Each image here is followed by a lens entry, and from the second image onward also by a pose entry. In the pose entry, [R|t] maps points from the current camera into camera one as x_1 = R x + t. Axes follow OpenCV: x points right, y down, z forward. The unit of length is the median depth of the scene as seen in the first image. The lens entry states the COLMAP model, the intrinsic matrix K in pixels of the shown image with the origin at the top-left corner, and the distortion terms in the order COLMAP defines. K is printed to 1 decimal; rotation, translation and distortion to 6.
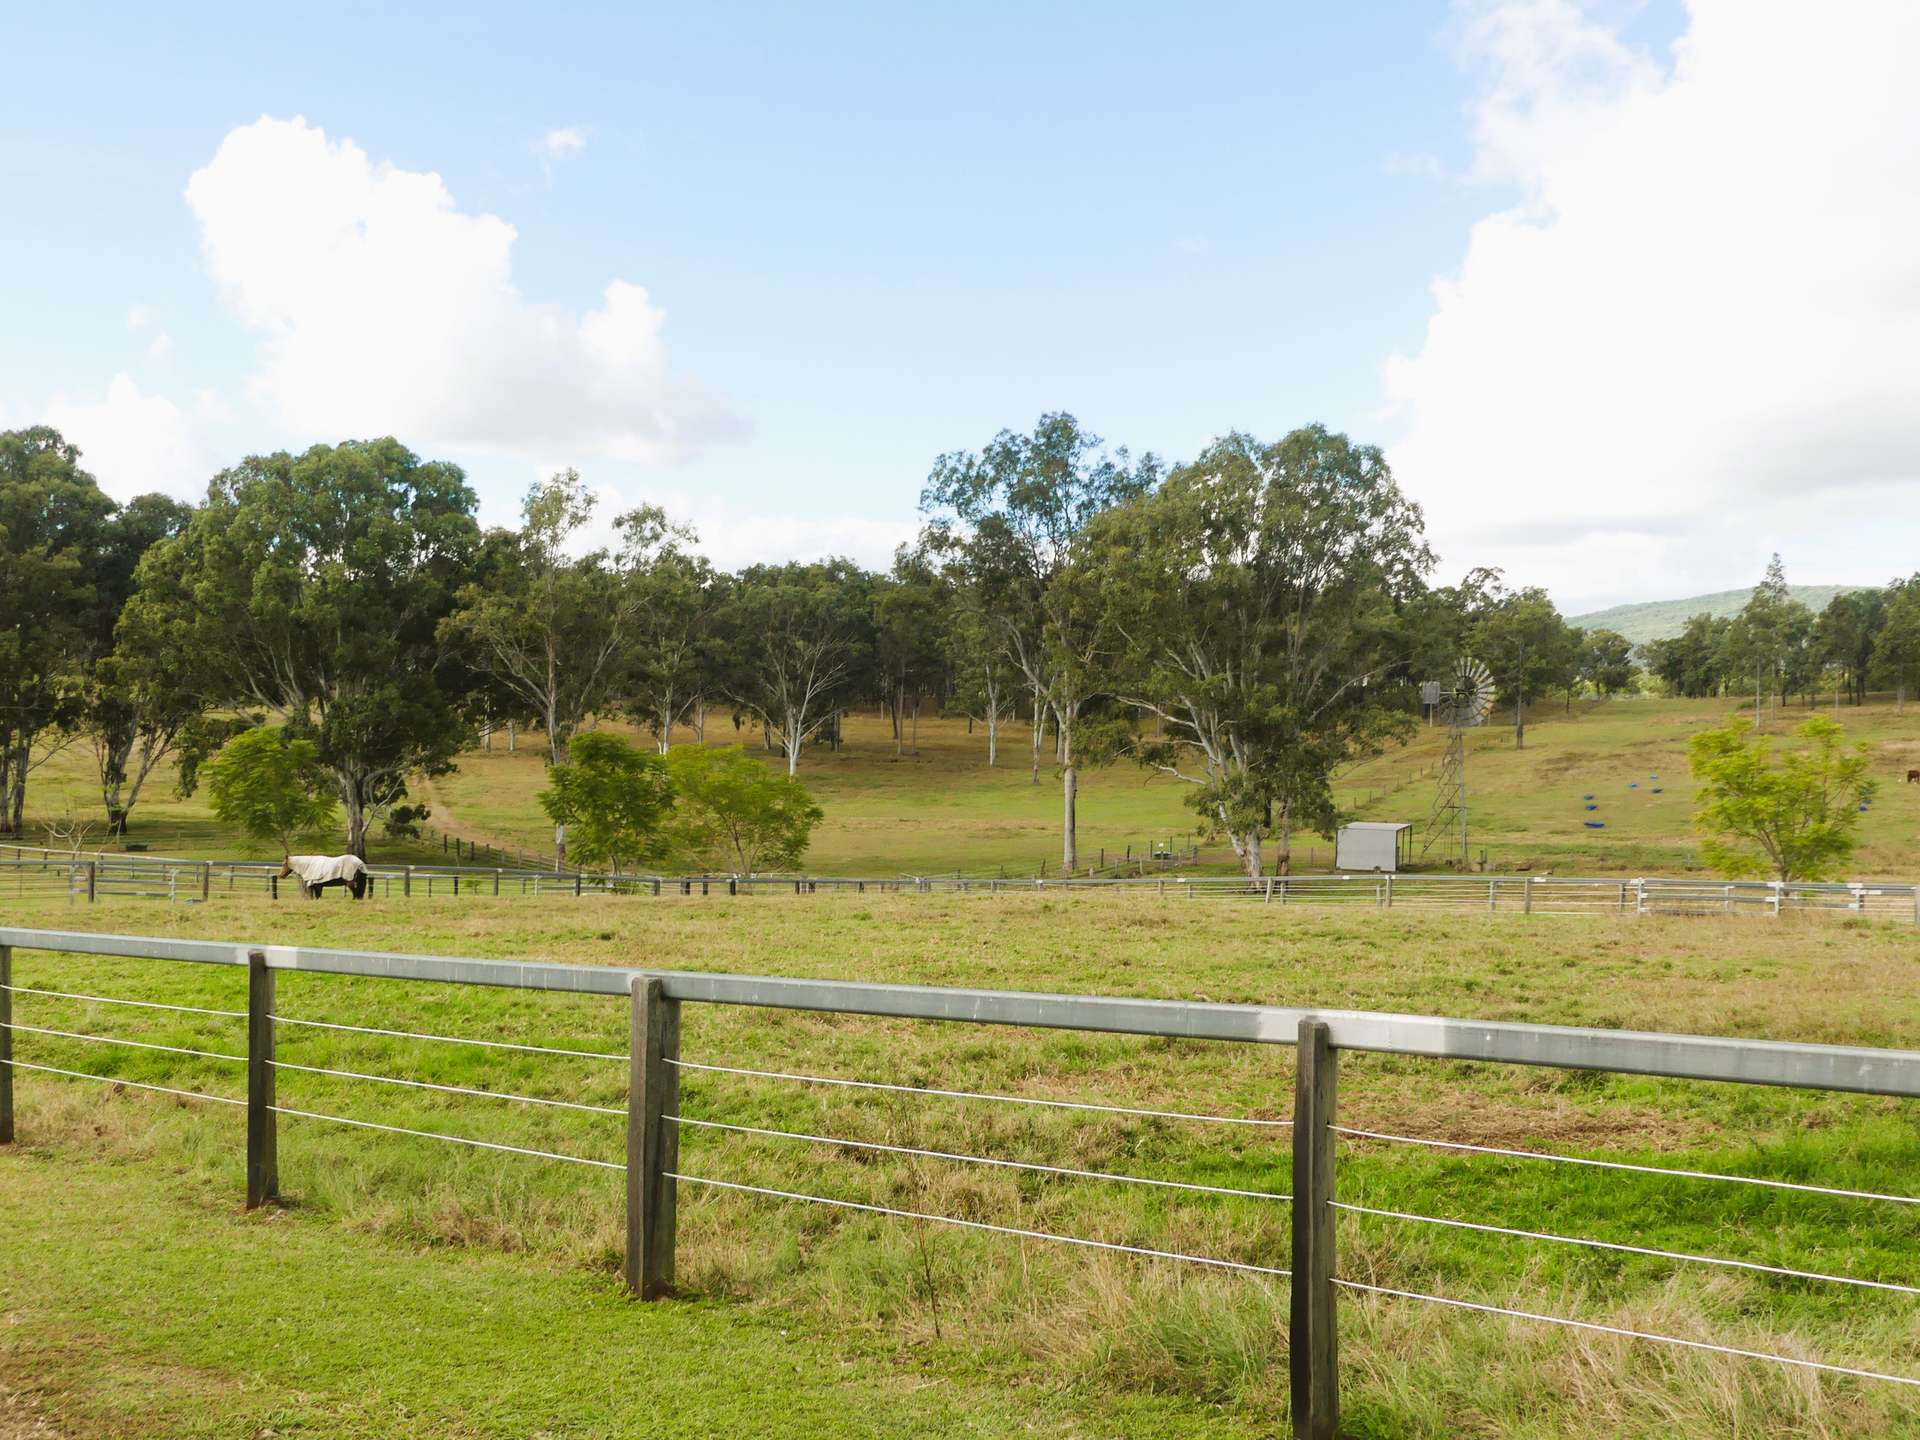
lens RADIAL K [[1994.7, 0, 960.0], [0, 1994.7, 720.0], [0, 0, 1]] dist [0.004669, -0.009549]
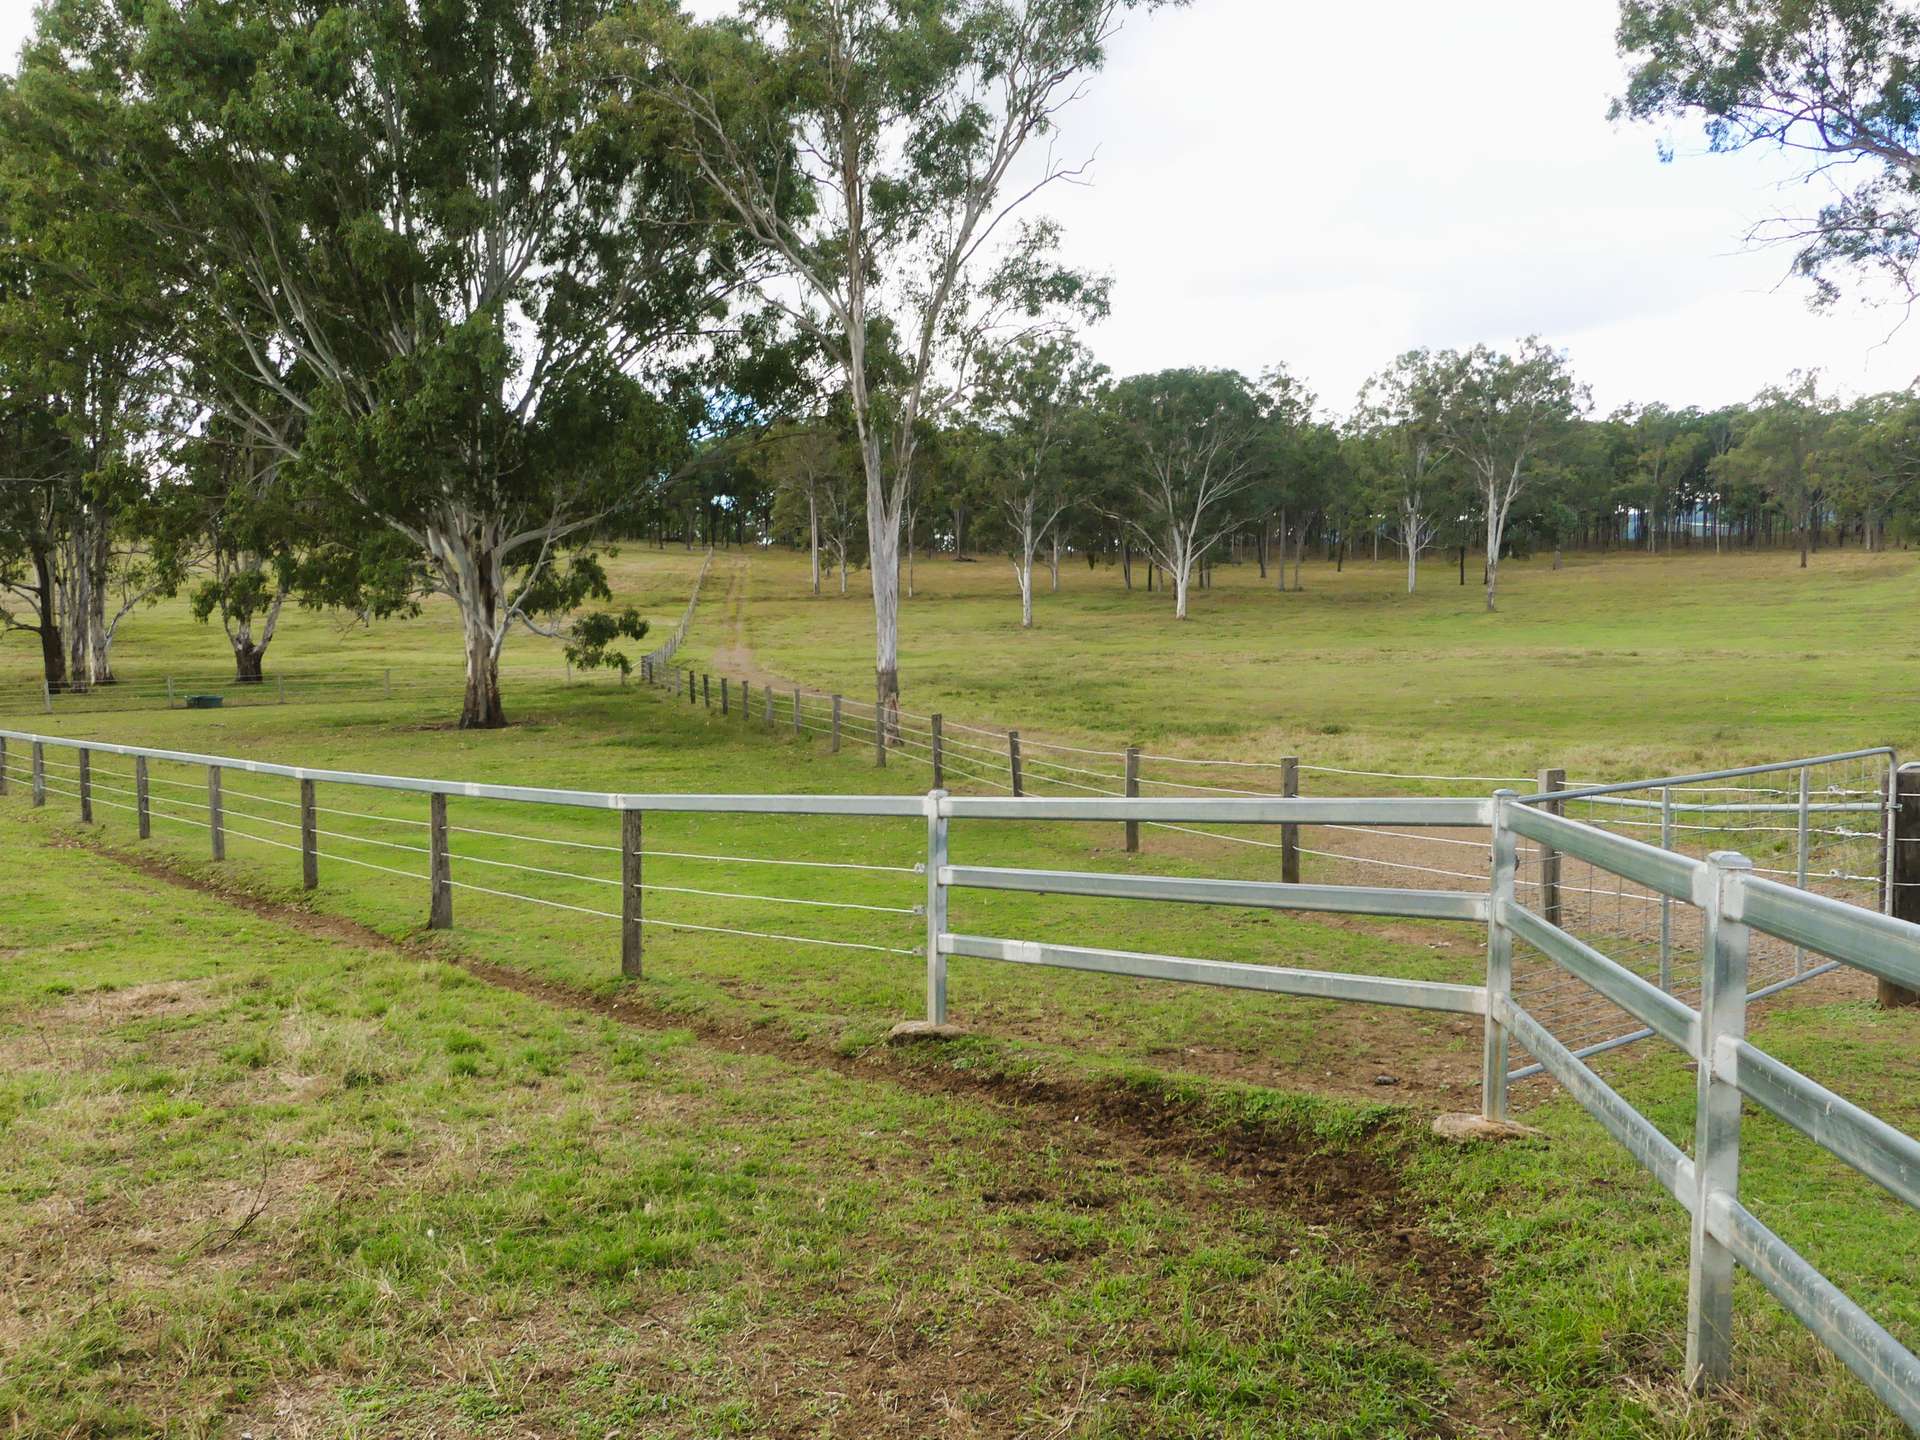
lens RADIAL K [[1629.9, 0, 960.0], [0, 1629.9, 720.0], [0, 0, 1]] dist [-0.008530, -0.004510]
pose [[0.986509, -0.013552, -0.163145, -0.120006], [0.025303, 0.997214, 0.070169, 0.045523], [0.161740, -0.073350, 0.984104, 0.618204]]
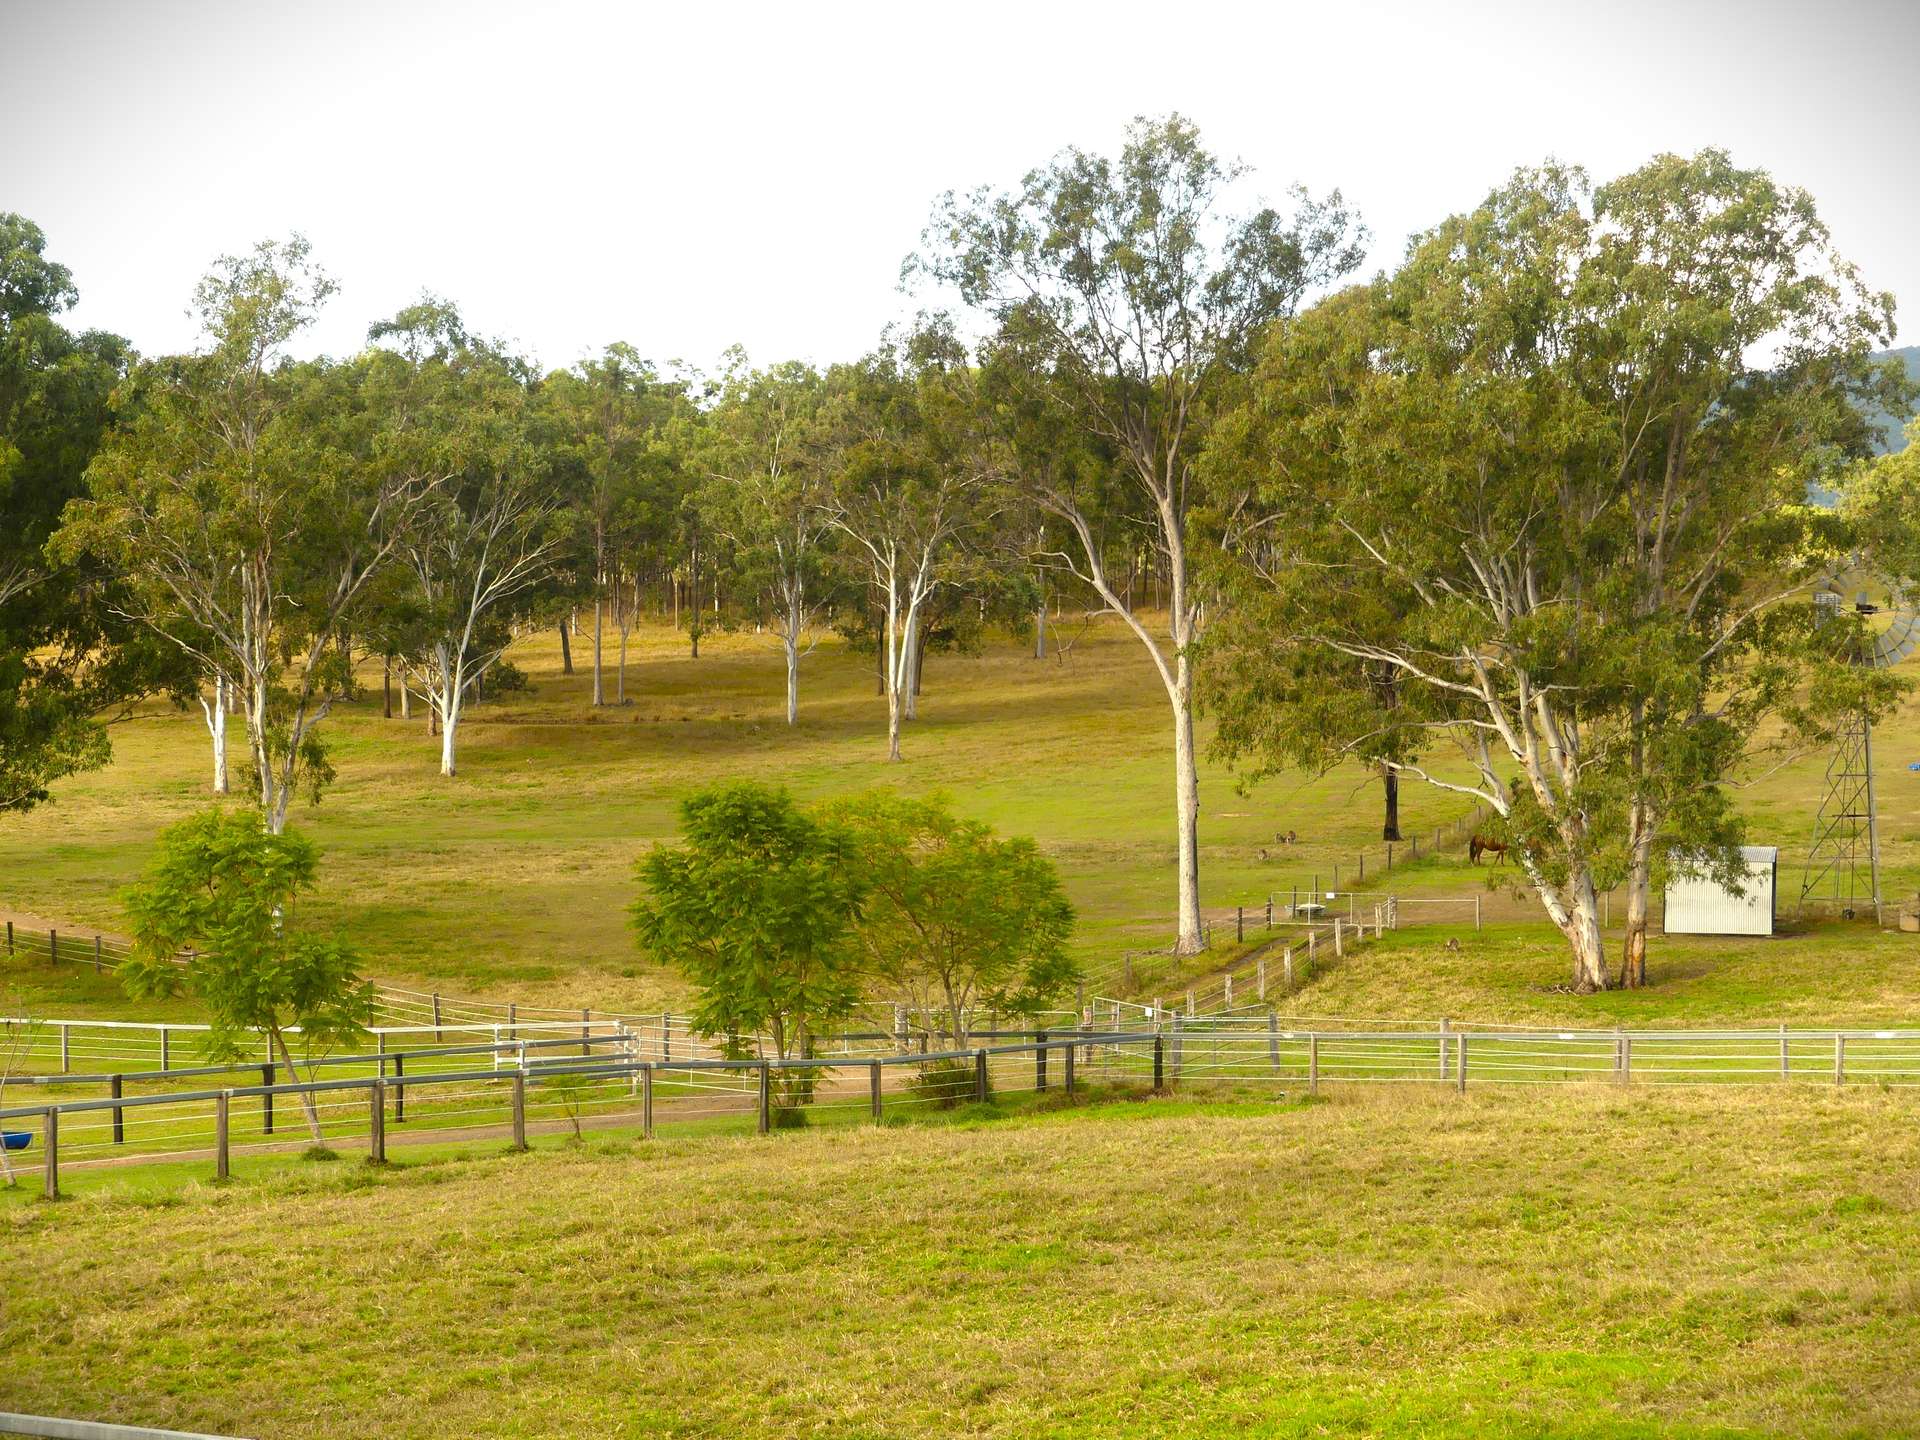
lens RADIAL K [[3666.1, 0, 960.0], [0, 3666.1, 720.0], [0, 0, 1]] dist [-0.038703, -0.295831]
pose [[0.991618, -0.024805, 0.126804, -0.132634], [0.020763, 0.999236, 0.033099, -0.022534], [-0.127528, -0.030188, 0.991375, 0.012693]]
